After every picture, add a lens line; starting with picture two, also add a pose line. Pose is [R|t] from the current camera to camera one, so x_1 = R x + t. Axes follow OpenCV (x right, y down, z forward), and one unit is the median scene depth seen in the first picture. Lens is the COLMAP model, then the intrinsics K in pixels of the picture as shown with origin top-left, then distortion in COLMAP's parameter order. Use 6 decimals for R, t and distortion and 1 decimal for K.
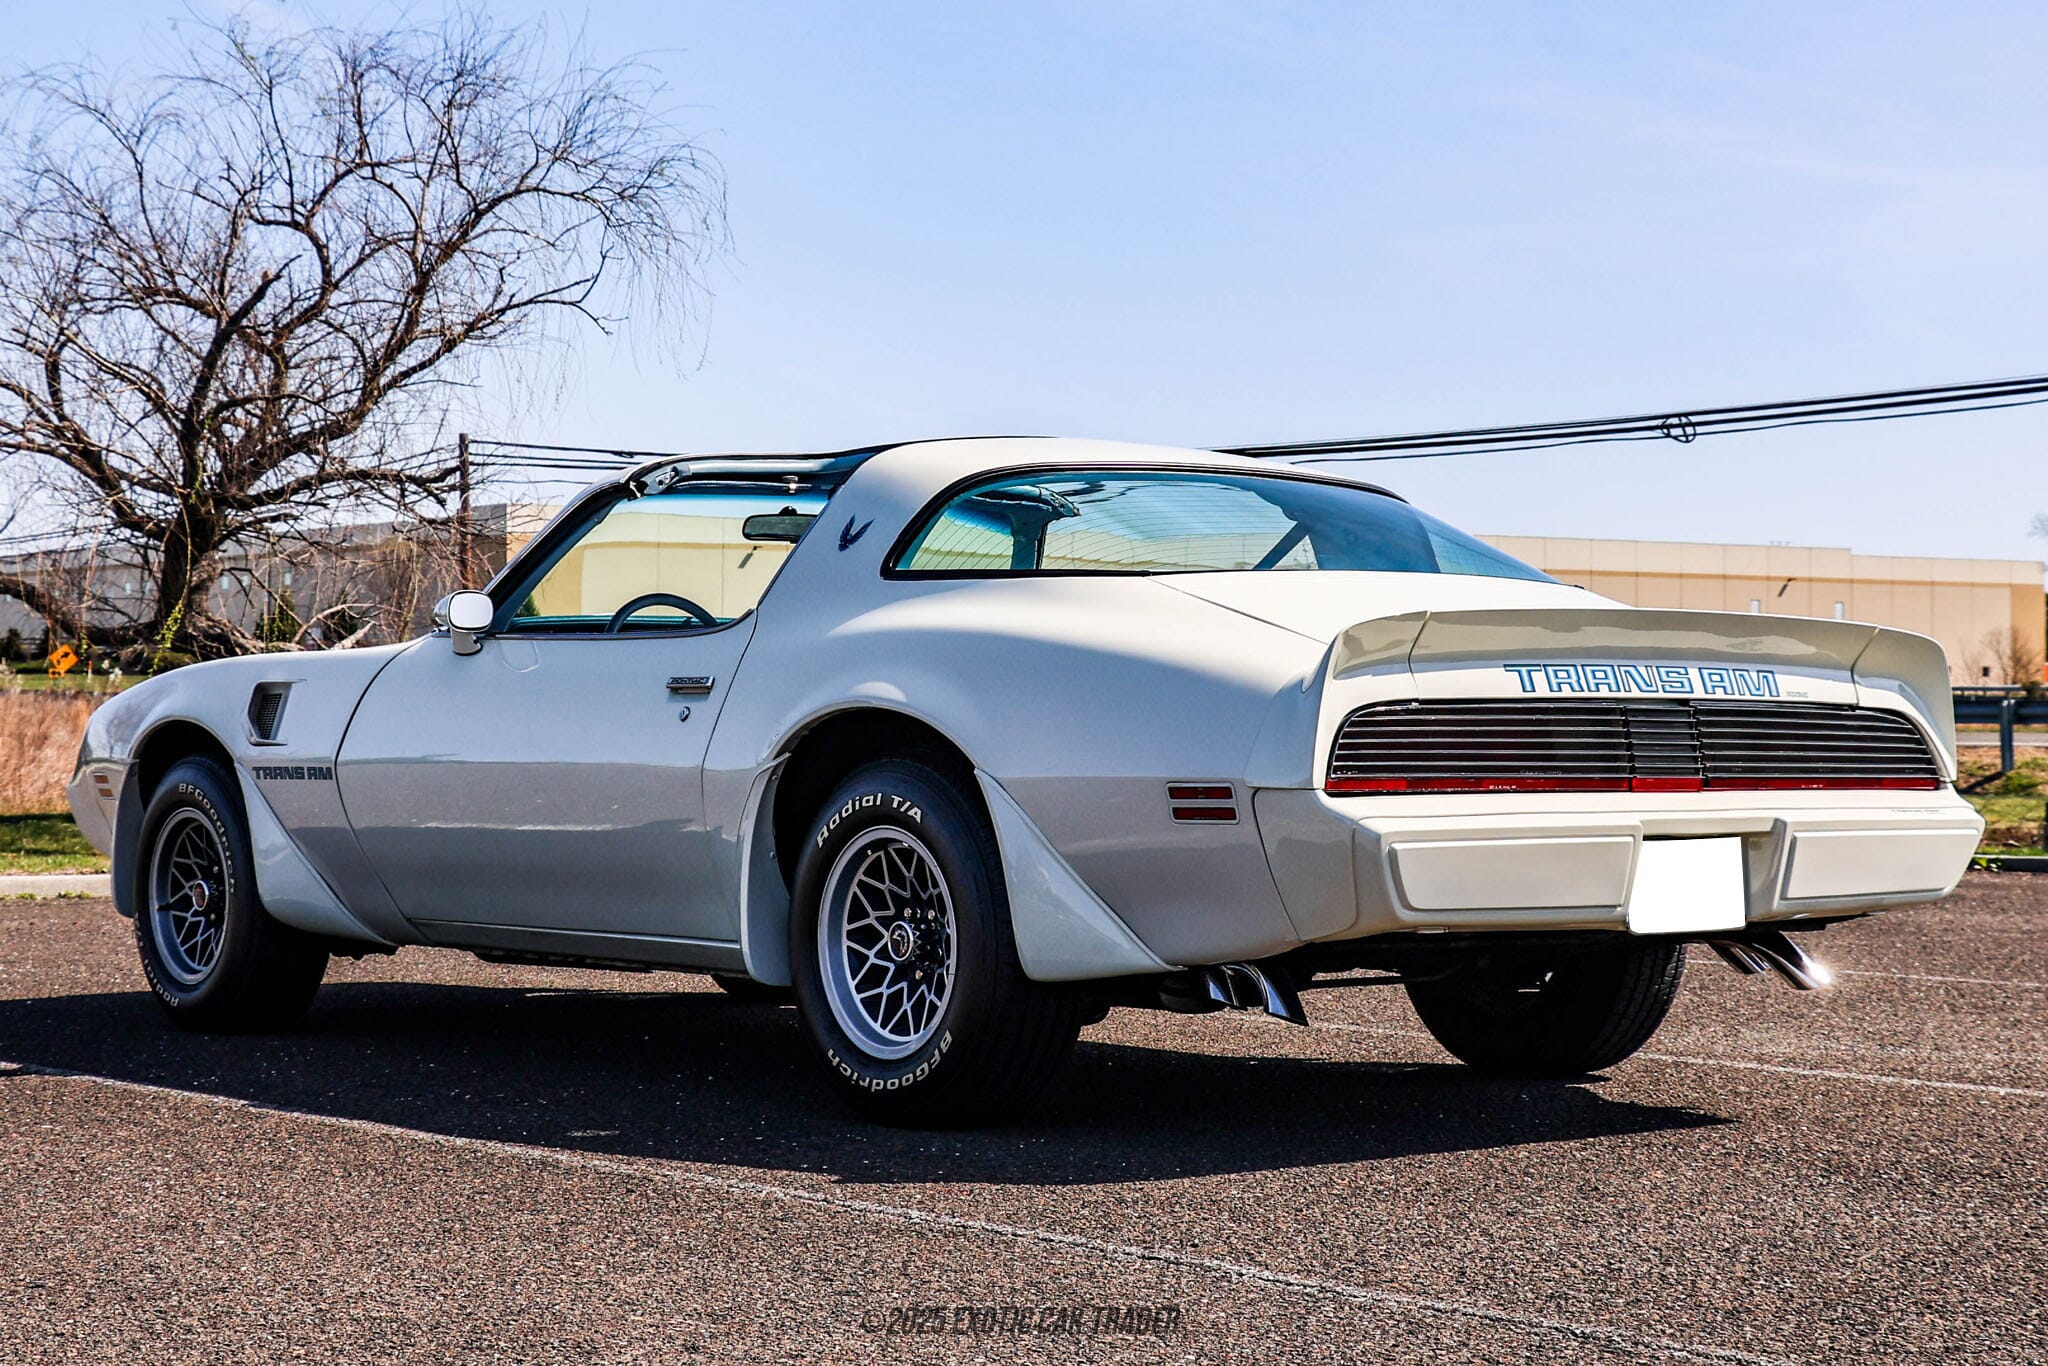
lens RADIAL K [[3582.8, 0, 1024.0], [0, 3582.8, 683.0], [0, 0, 1]] dist [0.052773, 0.002729]
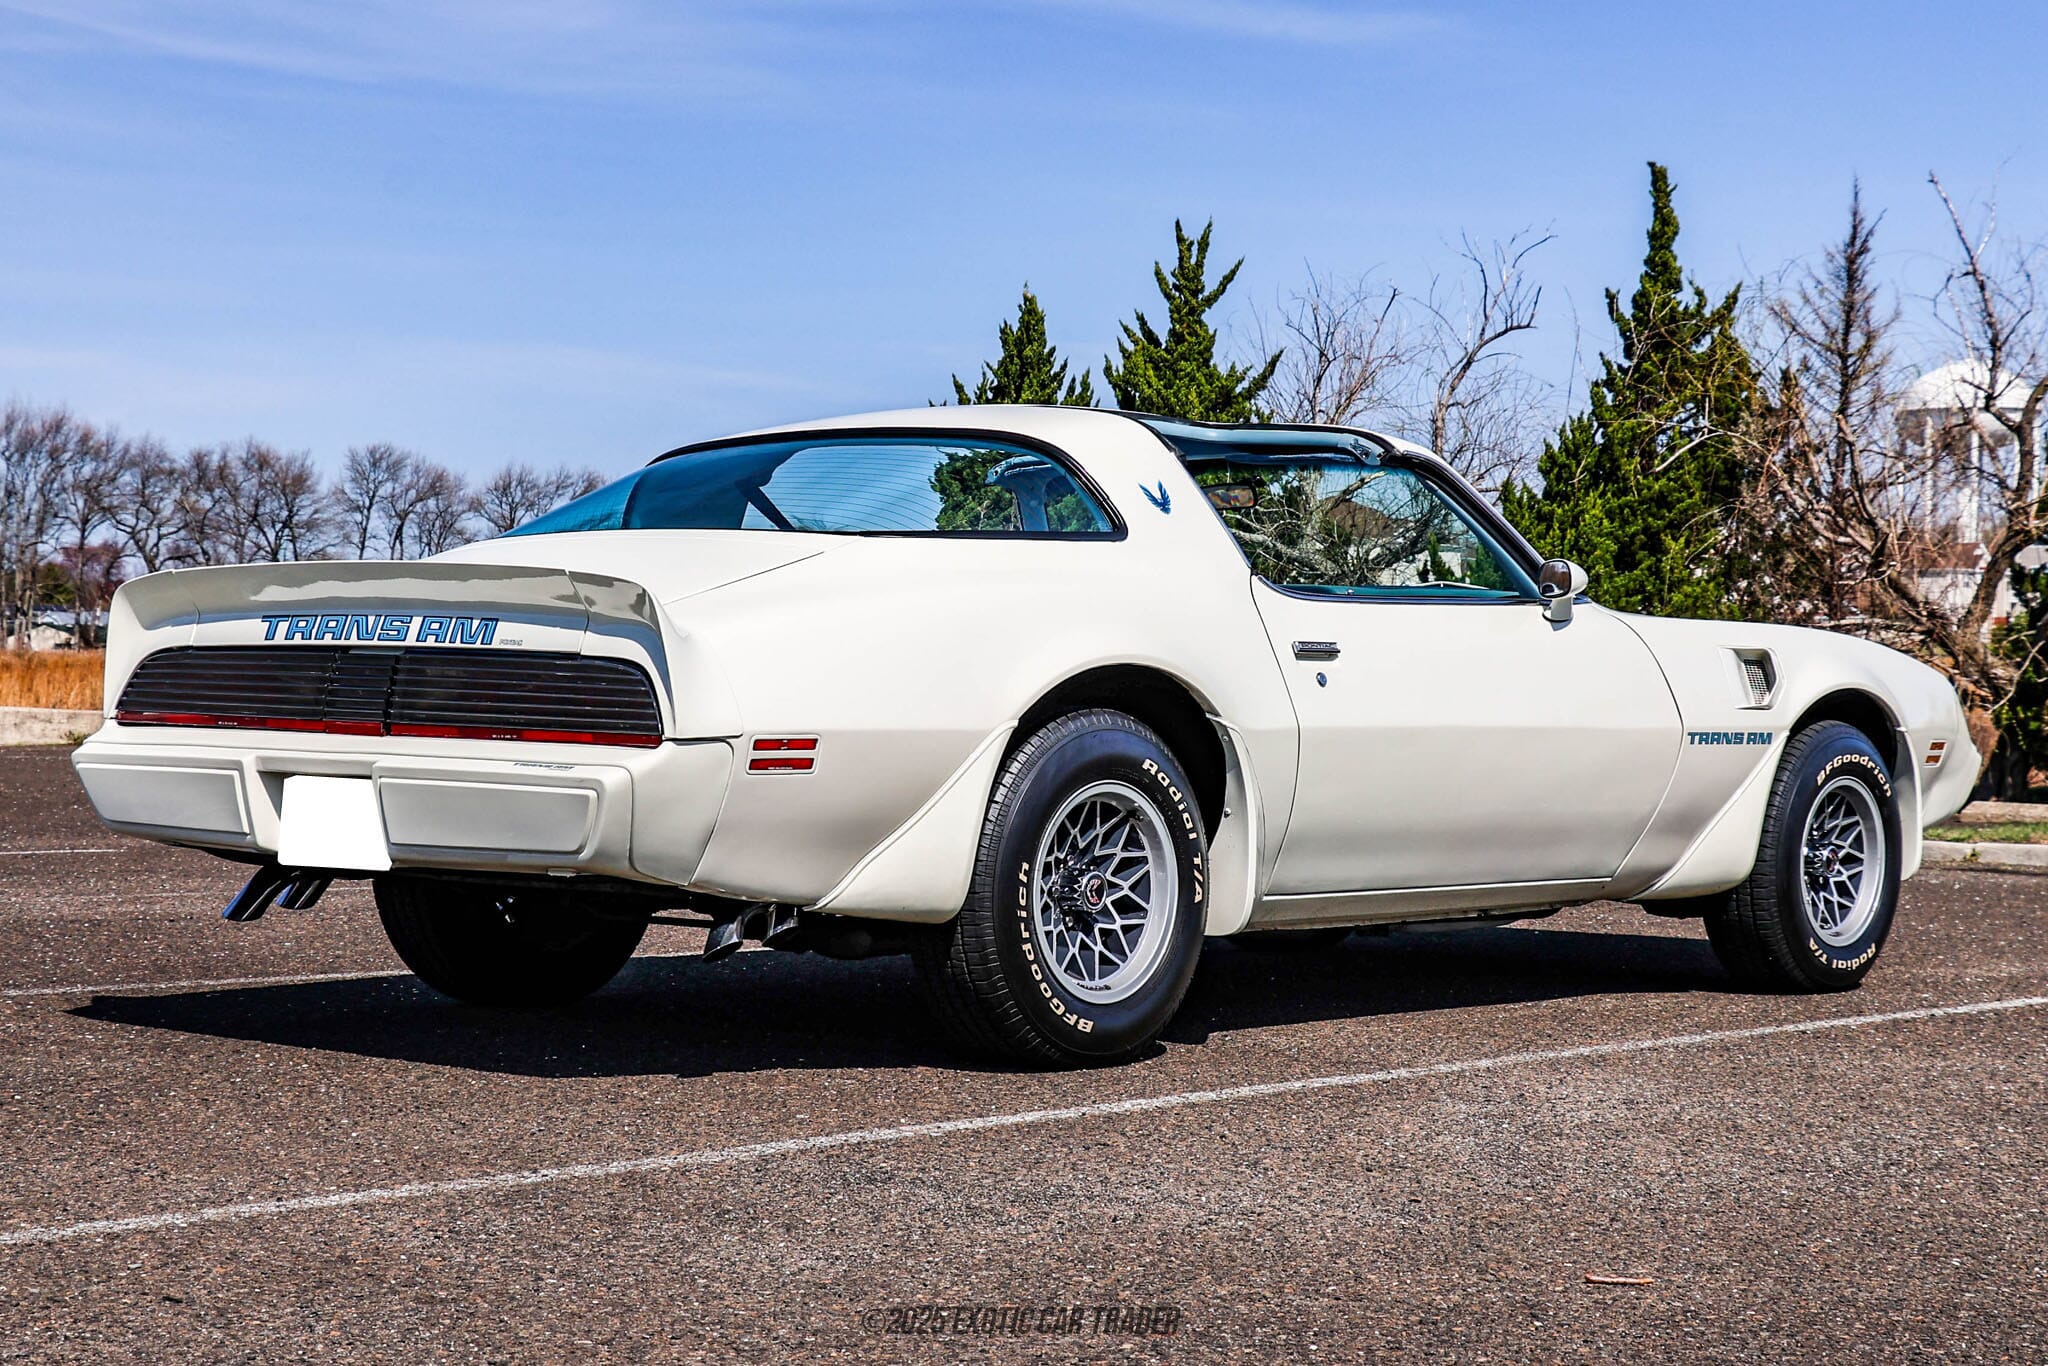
lens RADIAL K [[3582.8, 0, 1024.0], [0, 3582.8, 683.0], [0, 0, 1]] dist [0.052773, 0.002729]
pose [[0.175373, 0.003860, -0.984495, 1.237352], [-0.005498, 0.999981, 0.002941, 0.010881], [0.984487, 0.004897, 0.175391, 0.998835]]
